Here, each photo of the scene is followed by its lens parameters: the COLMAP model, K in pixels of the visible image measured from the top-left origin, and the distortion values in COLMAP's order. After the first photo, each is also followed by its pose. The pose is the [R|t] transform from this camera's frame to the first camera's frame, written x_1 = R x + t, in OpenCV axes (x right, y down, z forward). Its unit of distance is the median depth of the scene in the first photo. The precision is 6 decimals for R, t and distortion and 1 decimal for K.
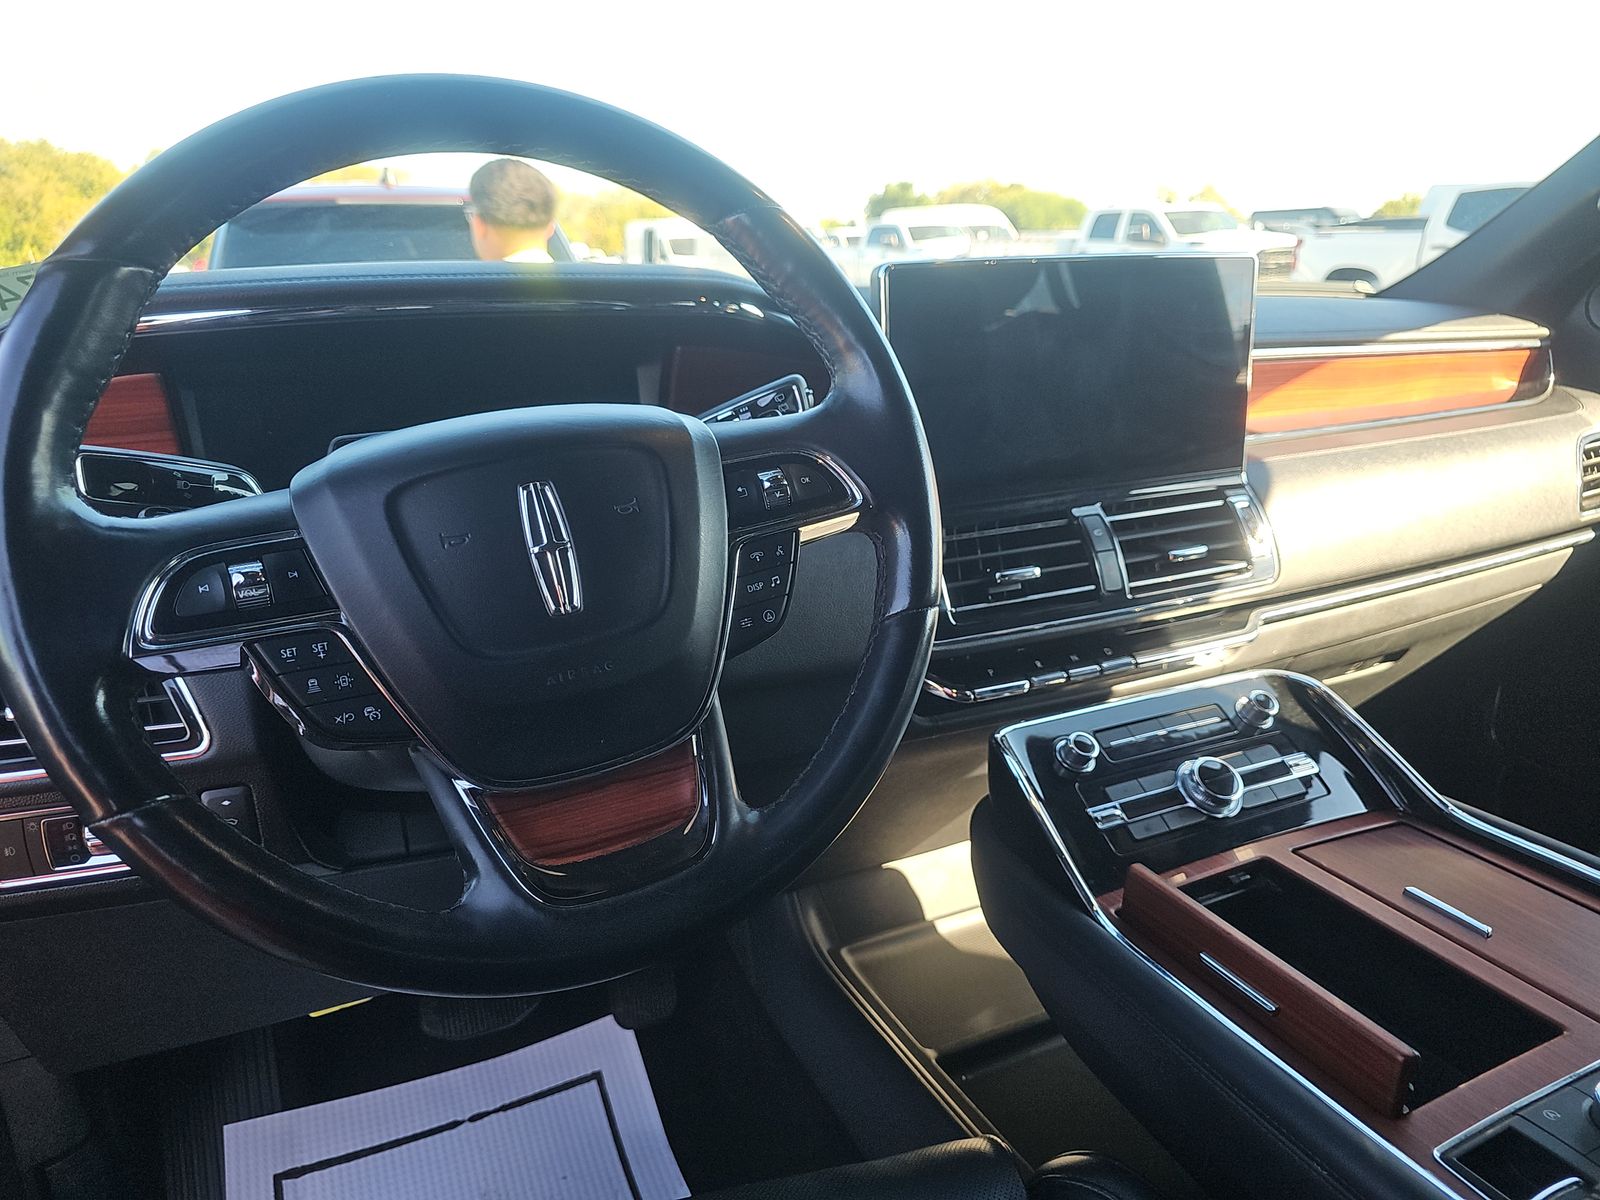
lens RADIAL K [[1085.5, 0, 825.1], [0, 1085.5, 634.9], [0, 0, 1]] dist [0.033442, -0.030461]
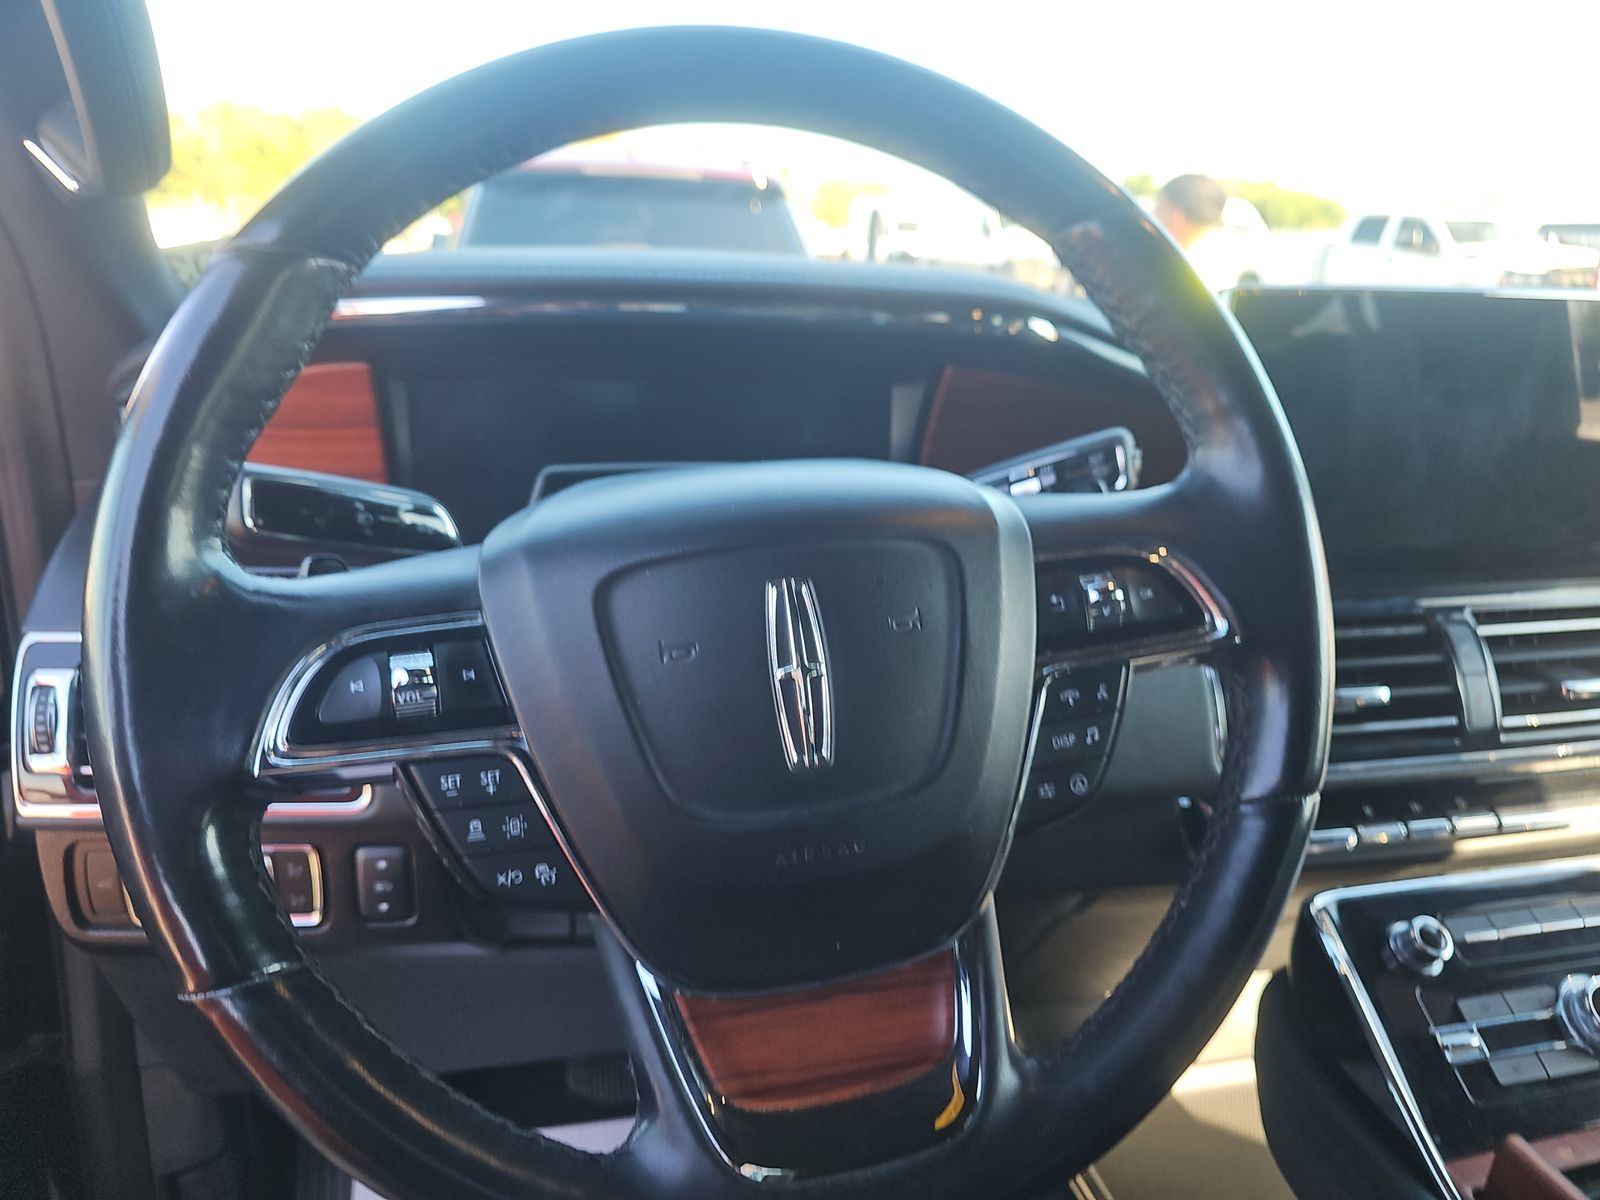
lens RADIAL K [[1064.3, 0, 800.0], [0, 1064.3, 600.0], [0, 0, 1]] dist [-0.001028, -0.001595]
pose [[0.977980, 0.113578, -0.175084, -0.113647], [-0.113797, 0.993465, 0.008818, -0.114029], [0.174942, 0.011300, 0.984514, 0.256008]]
